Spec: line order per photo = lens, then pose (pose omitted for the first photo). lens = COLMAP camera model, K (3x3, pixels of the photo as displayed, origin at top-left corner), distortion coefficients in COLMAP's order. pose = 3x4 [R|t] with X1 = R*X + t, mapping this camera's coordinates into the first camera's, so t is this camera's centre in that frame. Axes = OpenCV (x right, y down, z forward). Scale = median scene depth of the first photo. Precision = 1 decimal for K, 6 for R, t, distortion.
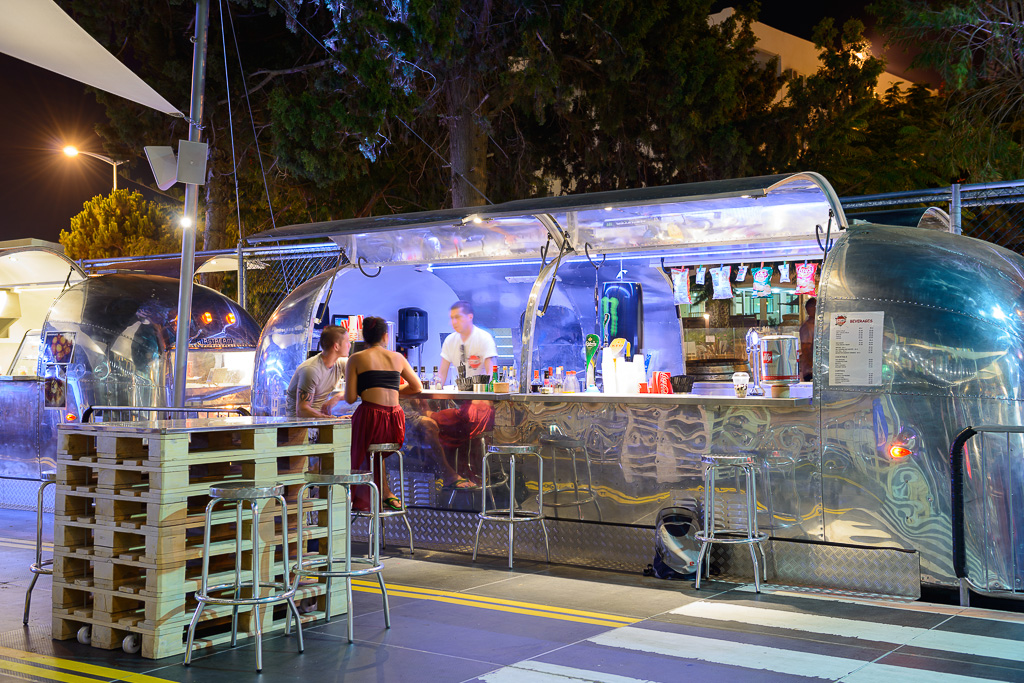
lens RADIAL K [[1191.5, 0, 512.0], [0, 1191.5, 341.5], [0, 0, 1]] dist [0.088190, 0.044927]
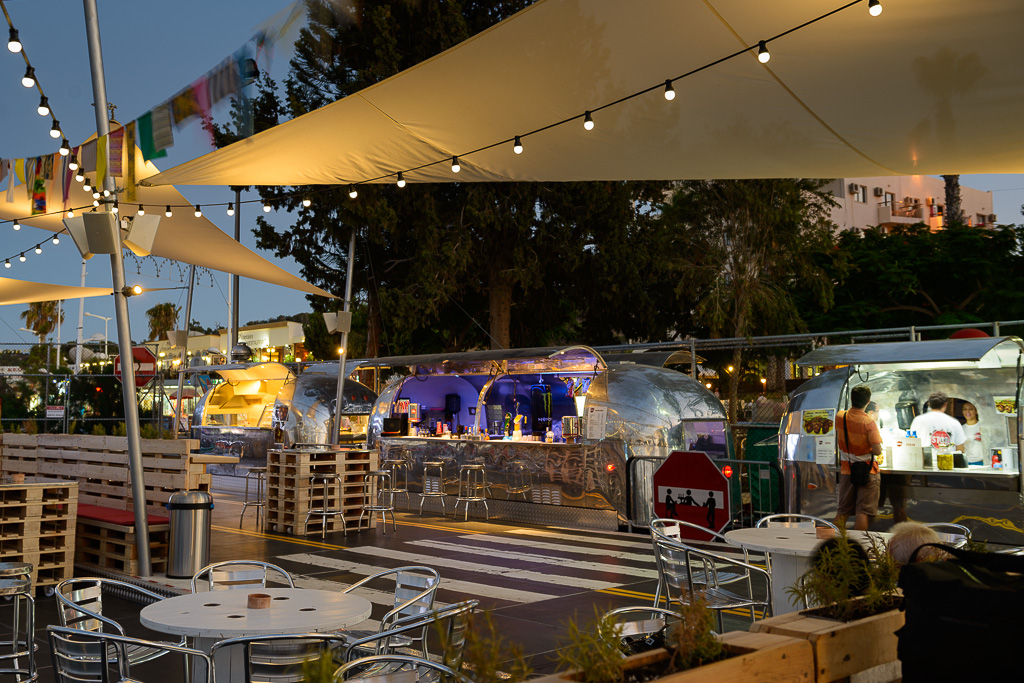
lens RADIAL K [[987.5, 0, 483.3], [0, 987.5, 322.7], [0, 0, 1]] dist [0.003029, 0.007899]
pose [[0.982793, -0.009122, -0.184482, 0.360089], [-0.003880, 0.997540, -0.069996, -0.043918], [0.184667, 0.069507, 0.980340, -0.774846]]
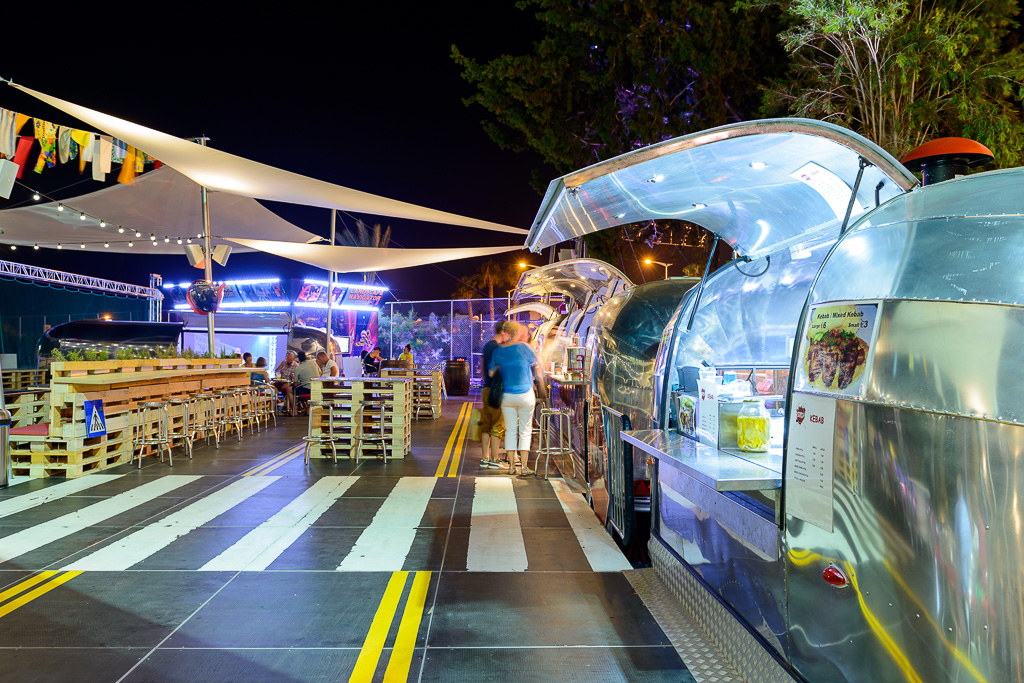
lens RADIAL K [[750.5, 0, 512.0], [0, 750.5, 341.5], [0, 0, 1]] dist [-0.006400, -0.007480]
pose [[0.612677, 0.001085, -0.790332, 0.943164], [0.001893, 0.999994, 0.002840, -0.014597], [0.790331, -0.003236, 0.612672, 0.183133]]
